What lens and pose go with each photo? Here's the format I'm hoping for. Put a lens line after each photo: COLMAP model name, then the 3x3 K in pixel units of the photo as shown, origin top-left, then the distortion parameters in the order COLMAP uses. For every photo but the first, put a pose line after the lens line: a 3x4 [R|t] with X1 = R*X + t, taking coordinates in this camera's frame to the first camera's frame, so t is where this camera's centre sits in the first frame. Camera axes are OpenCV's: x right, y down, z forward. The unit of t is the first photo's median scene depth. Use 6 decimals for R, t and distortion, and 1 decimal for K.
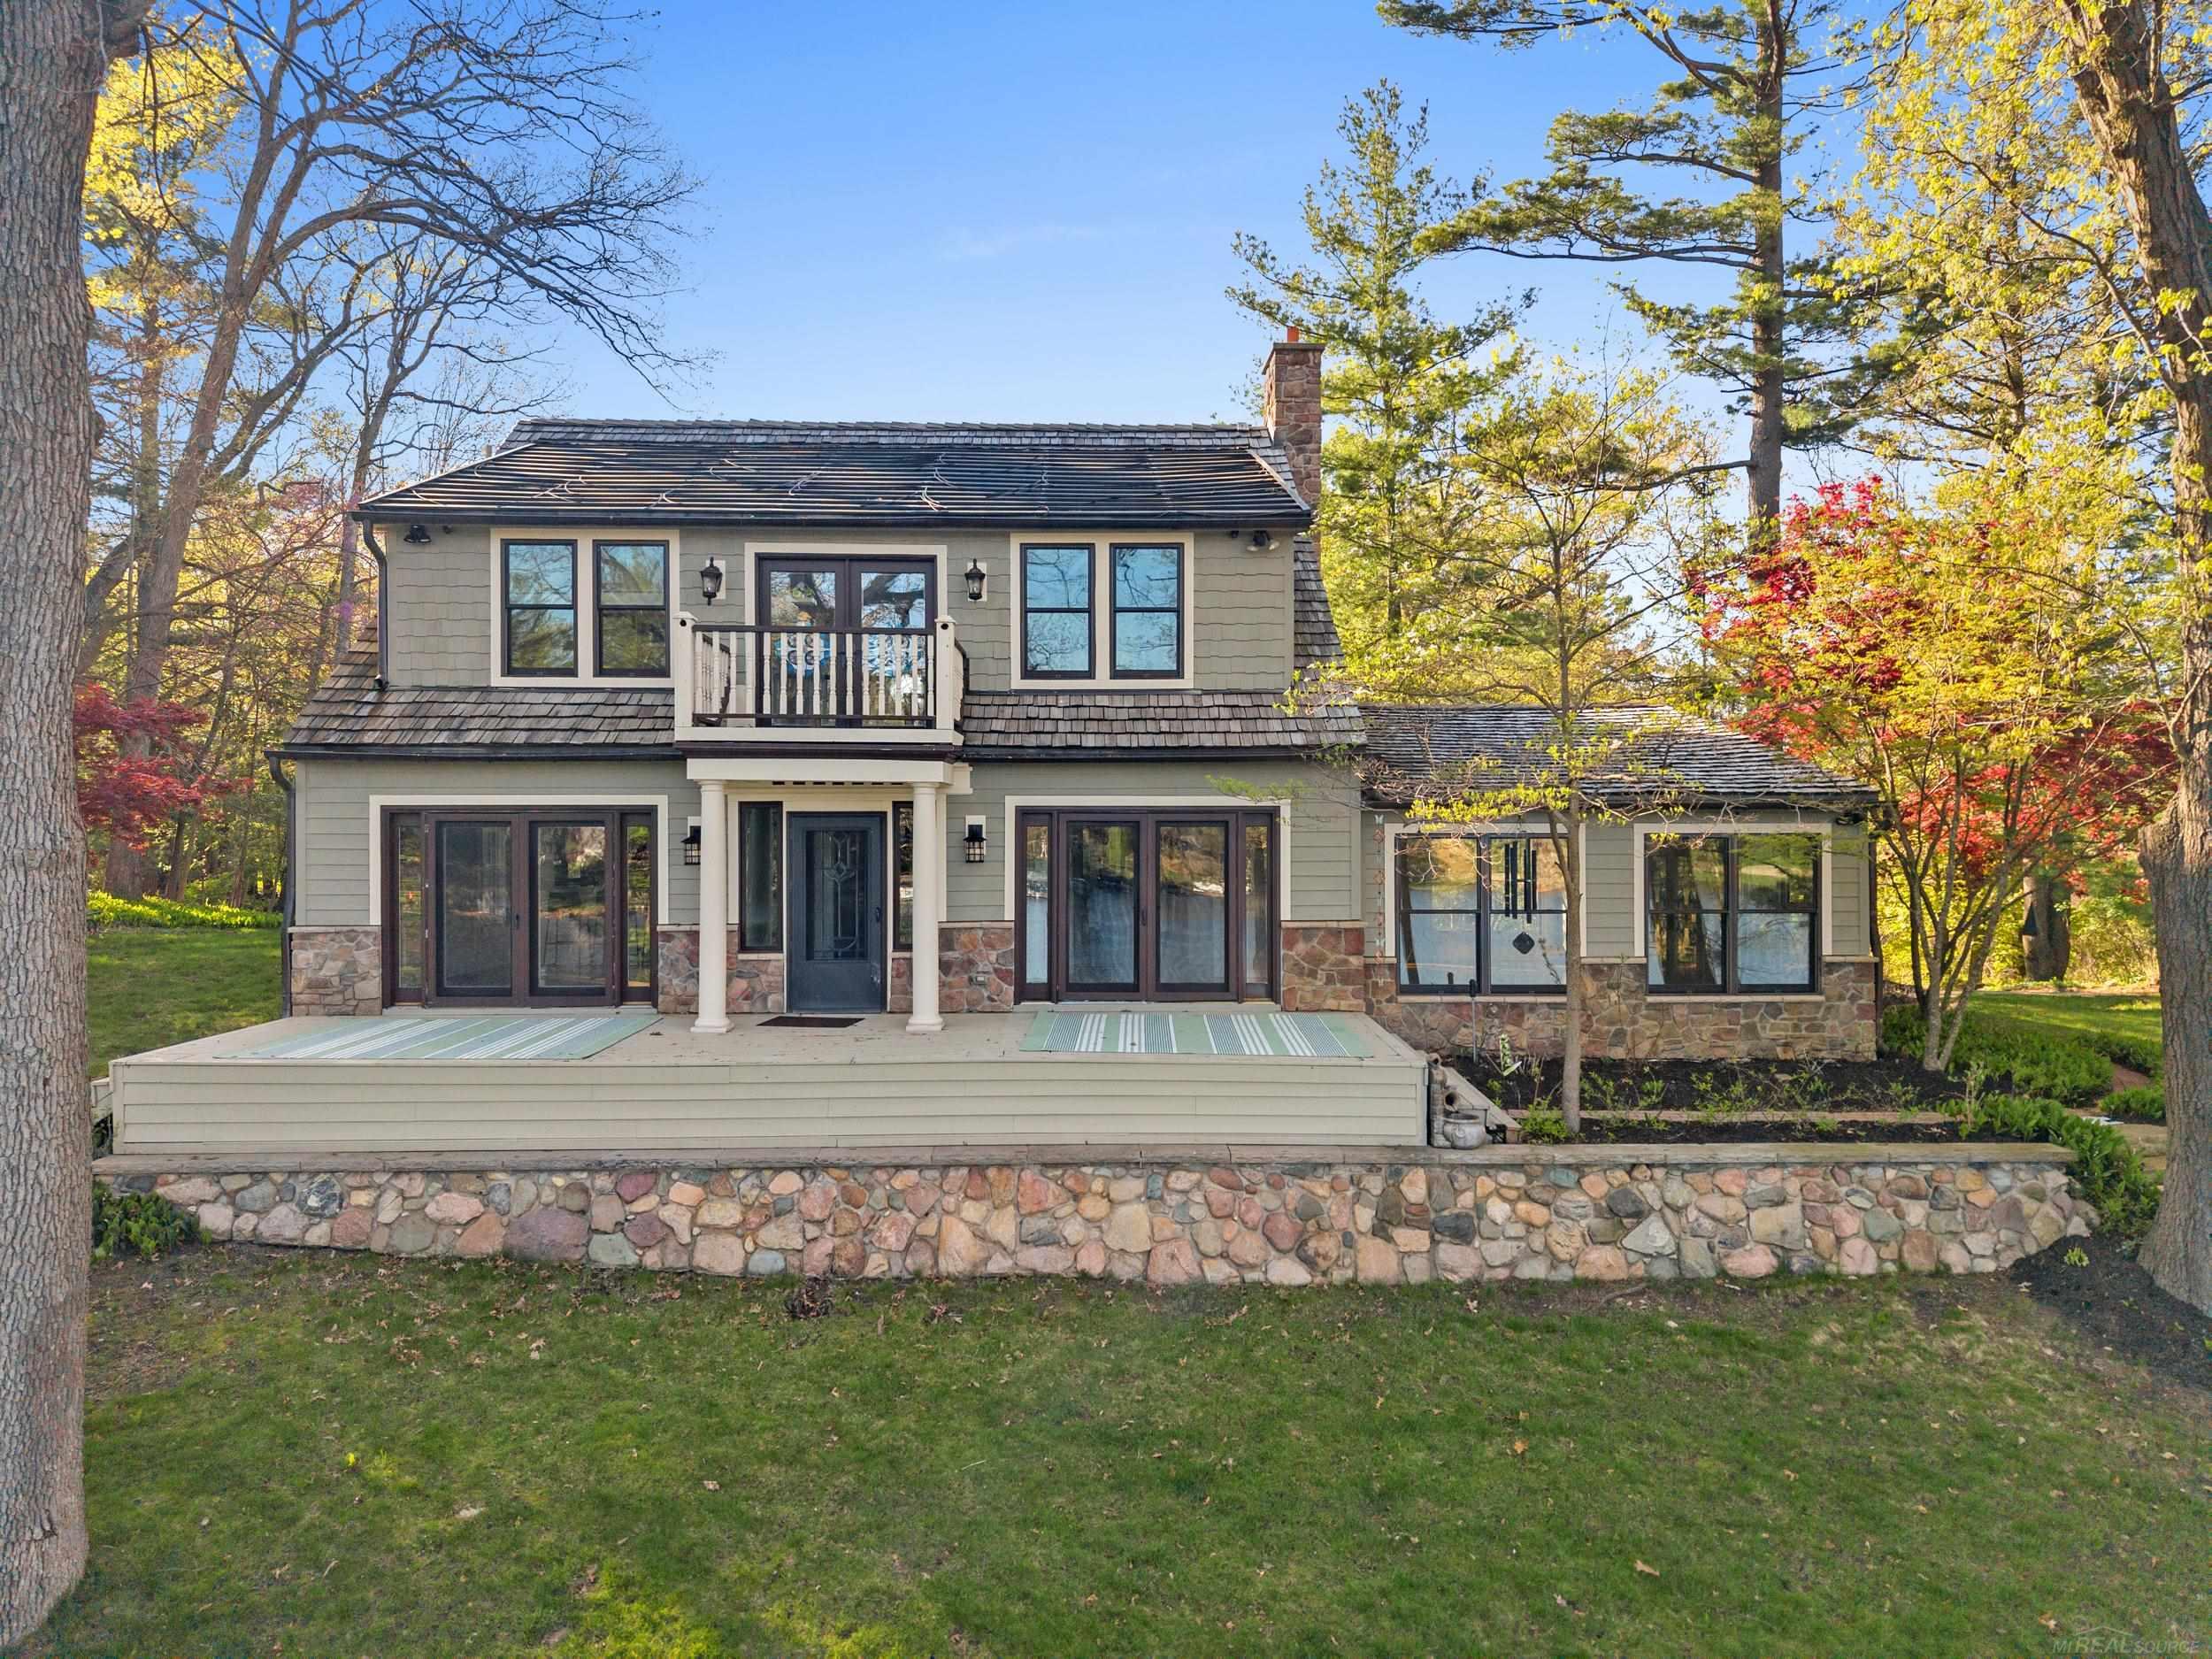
lens RADIAL K [[1510.2, 0, 1146.8], [0, 1510.2, 819.2], [0, 0, 1]] dist [0.050418, -0.075704]
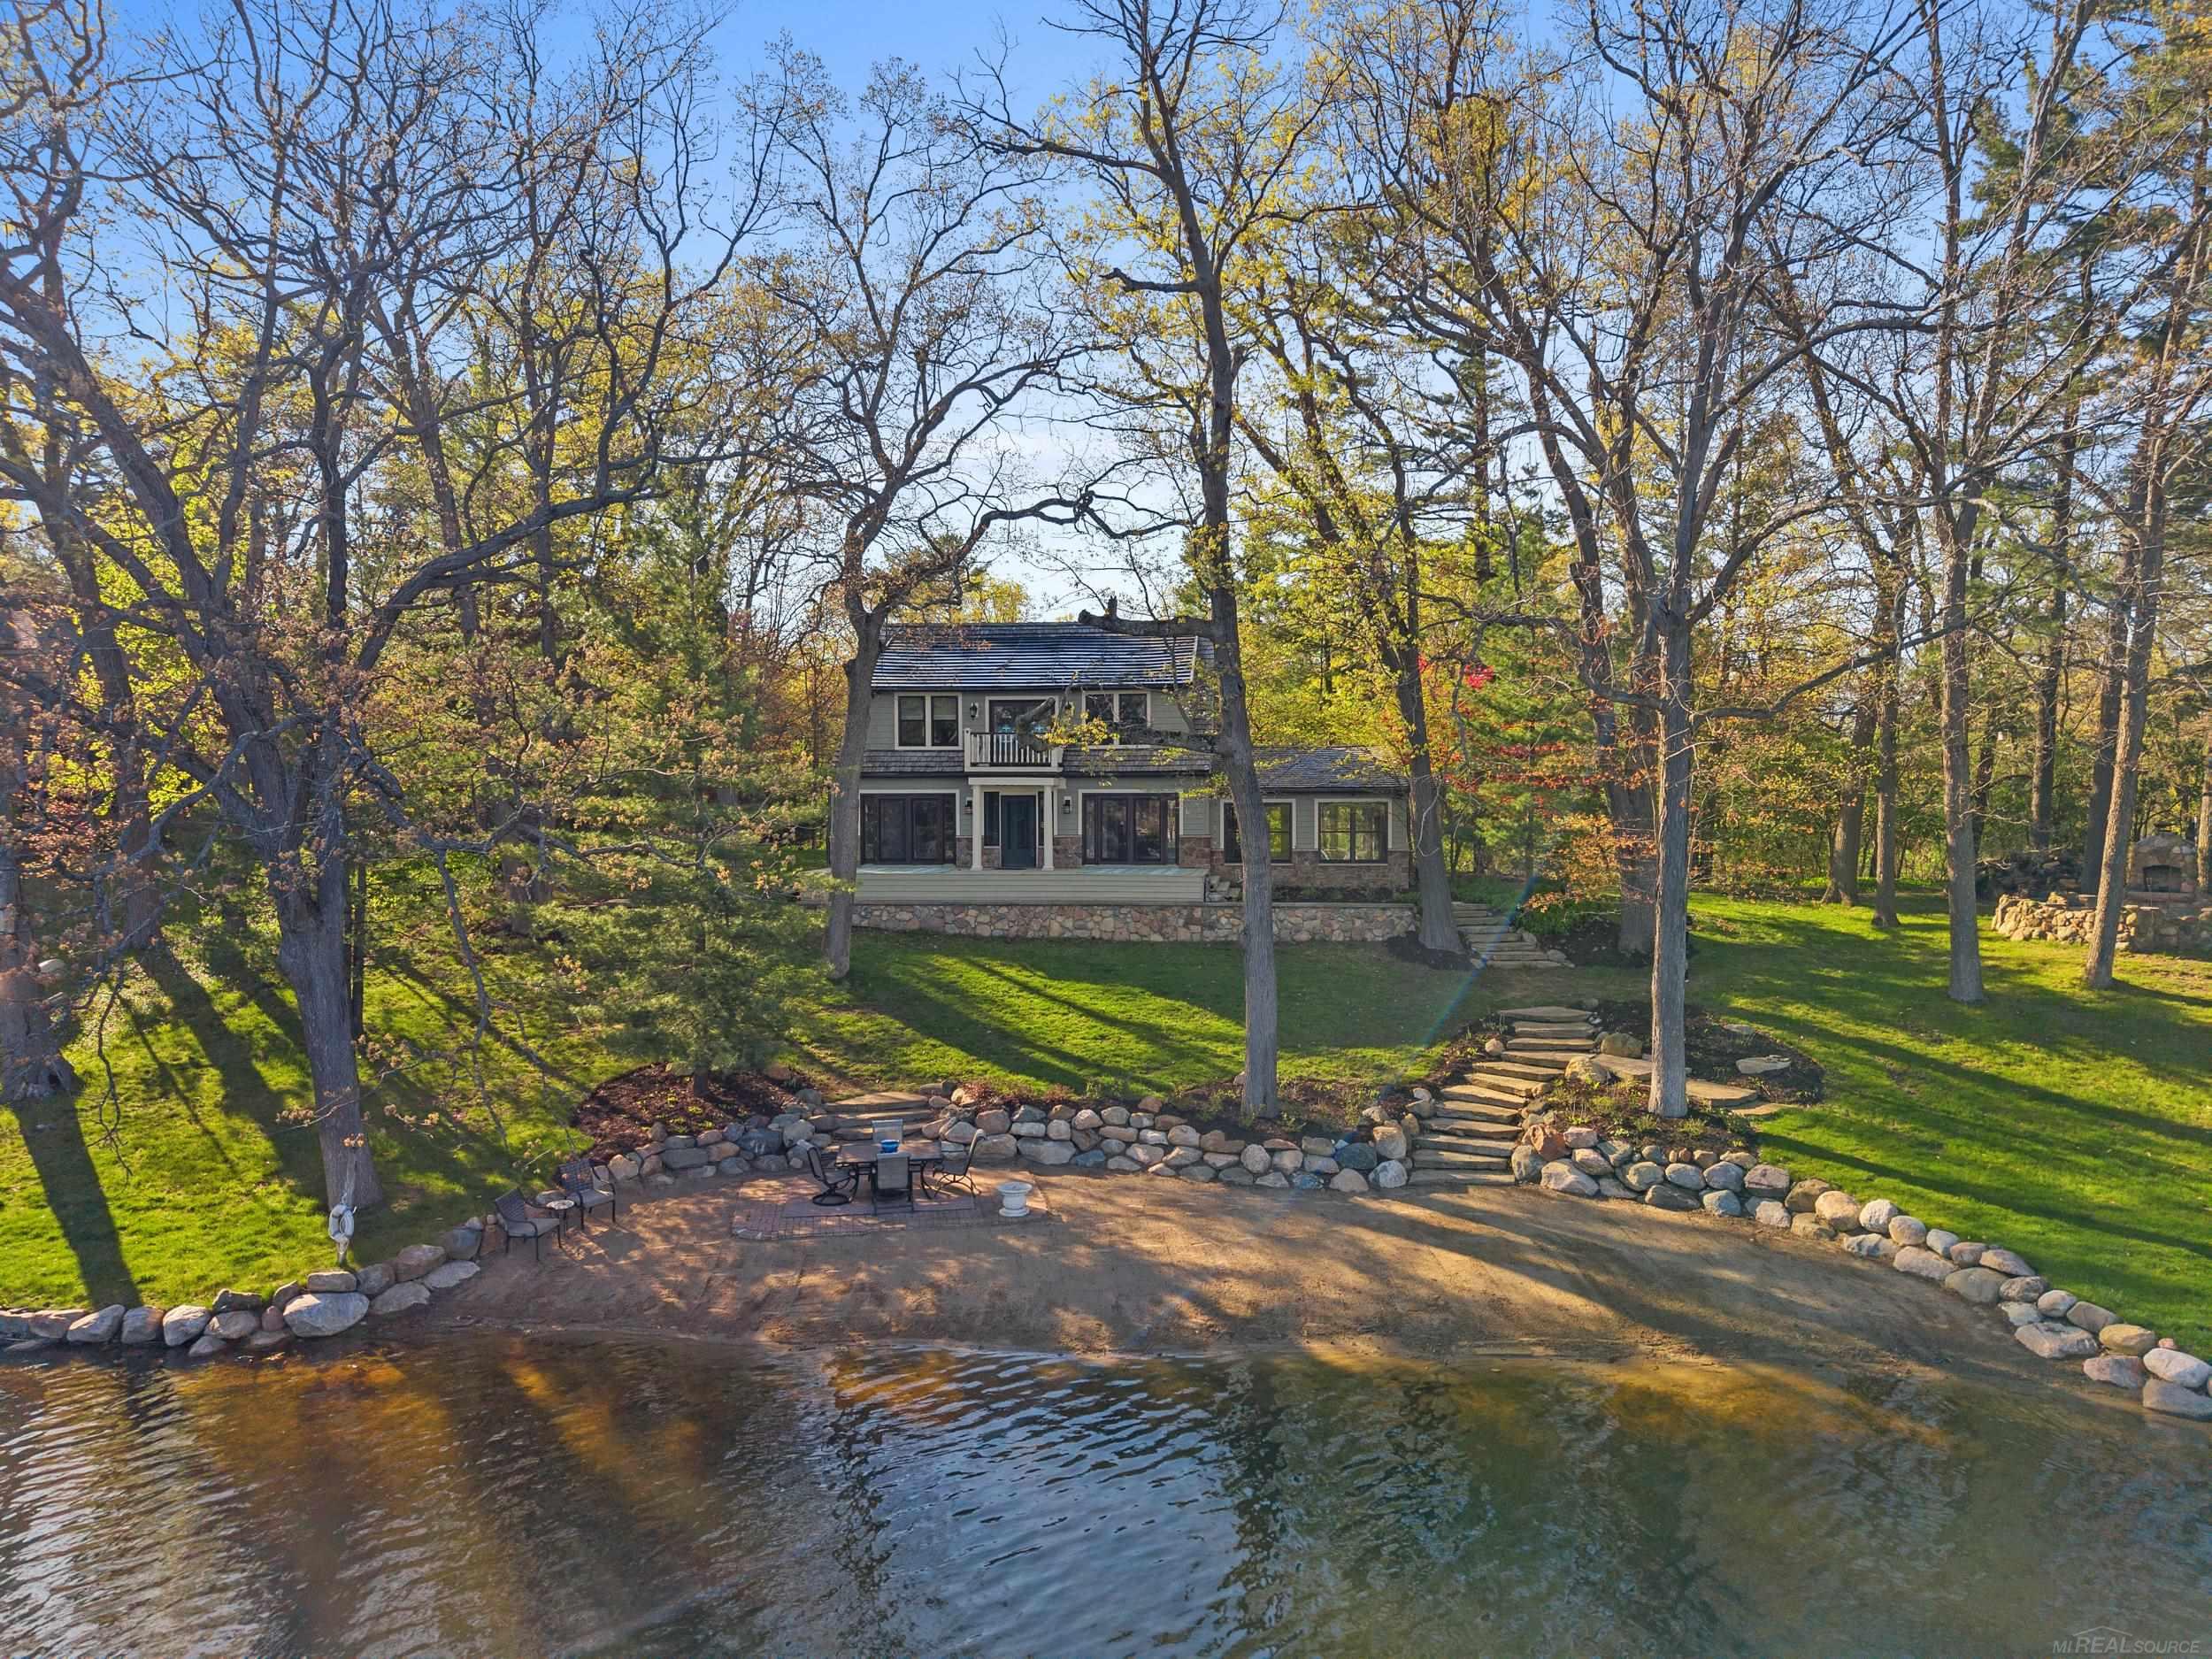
lens RADIAL K [[1477.3, 0, 1106.0], [0, 1477.3, 829.5], [0, 0, 1]] dist [0.014205, -0.003433]
pose [[0.988955, -0.000098, -0.148219, 0.372480], [0.002503, 0.999868, 0.016034, 0.015377], [0.148198, -0.016227, 0.988825, -1.734896]]
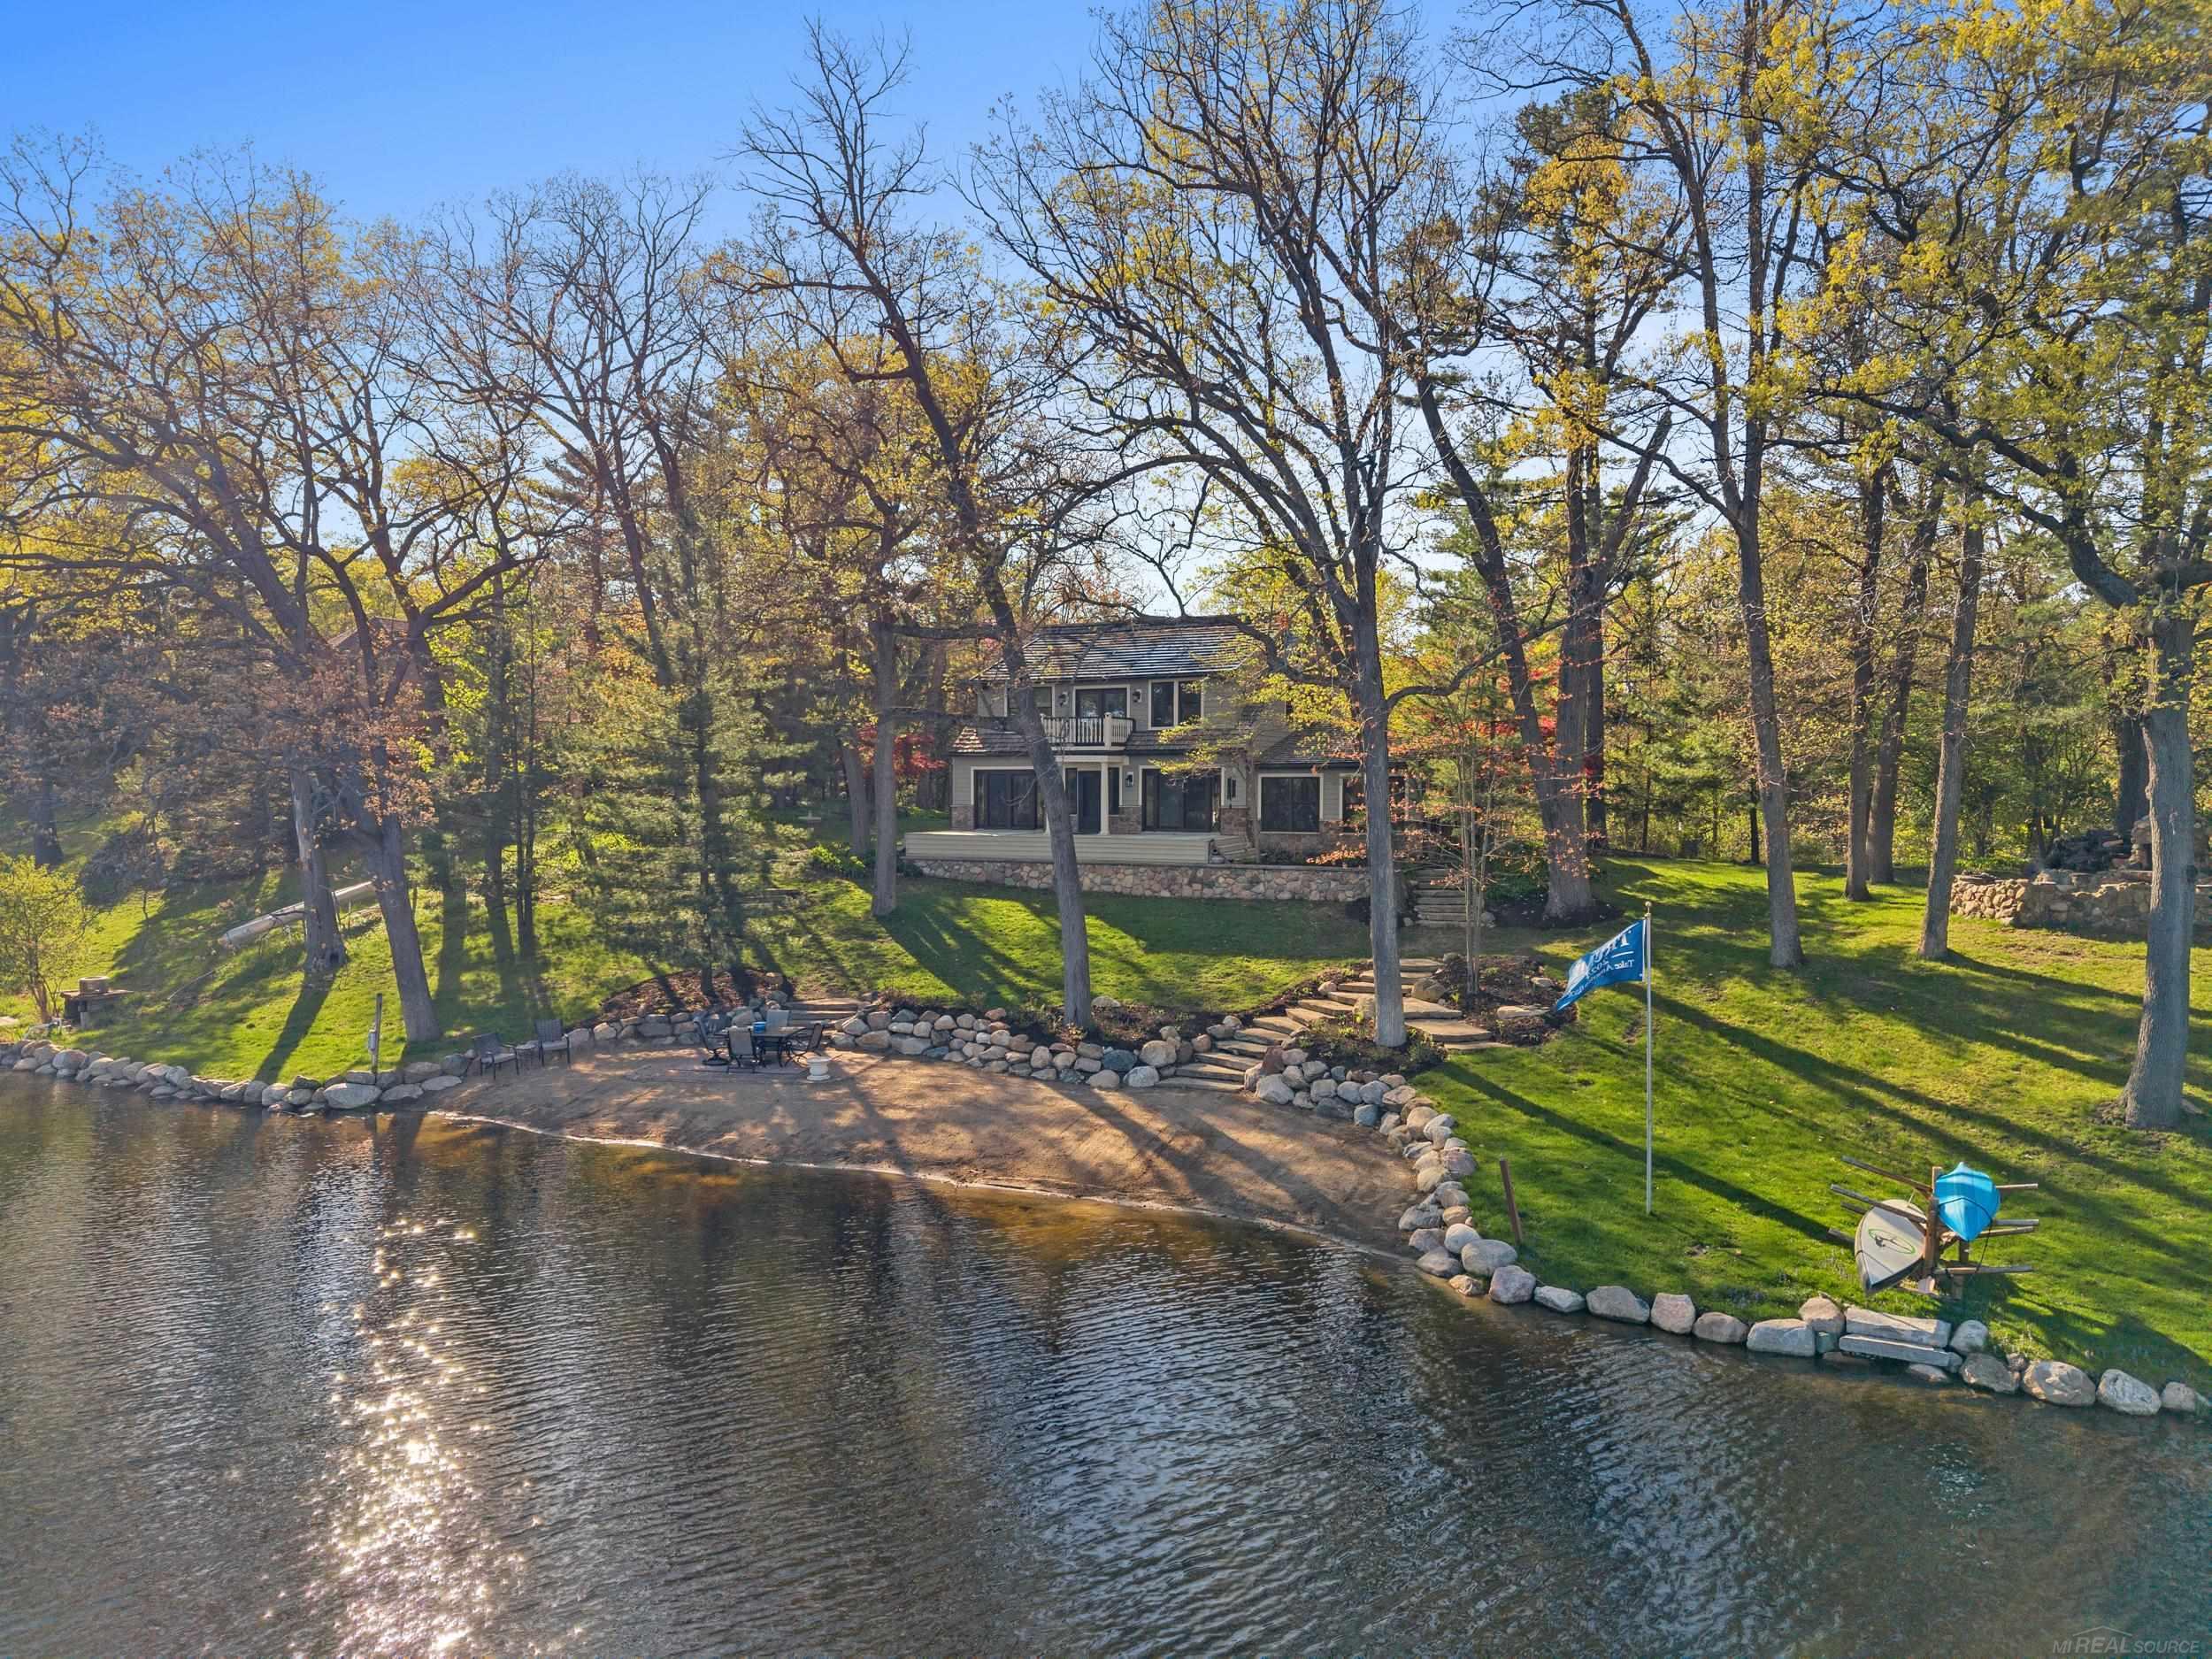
lens RADIAL K [[1477.3, 0, 1106.0], [0, 1477.3, 829.5], [0, 0, 1]] dist [0.014205, -0.003433]
pose [[0.879808, 0.013584, -0.475135, 1.381650], [-0.002043, 0.999690, 0.024799, 0.043807], [0.475325, -0.020847, 0.879563, -1.841474]]
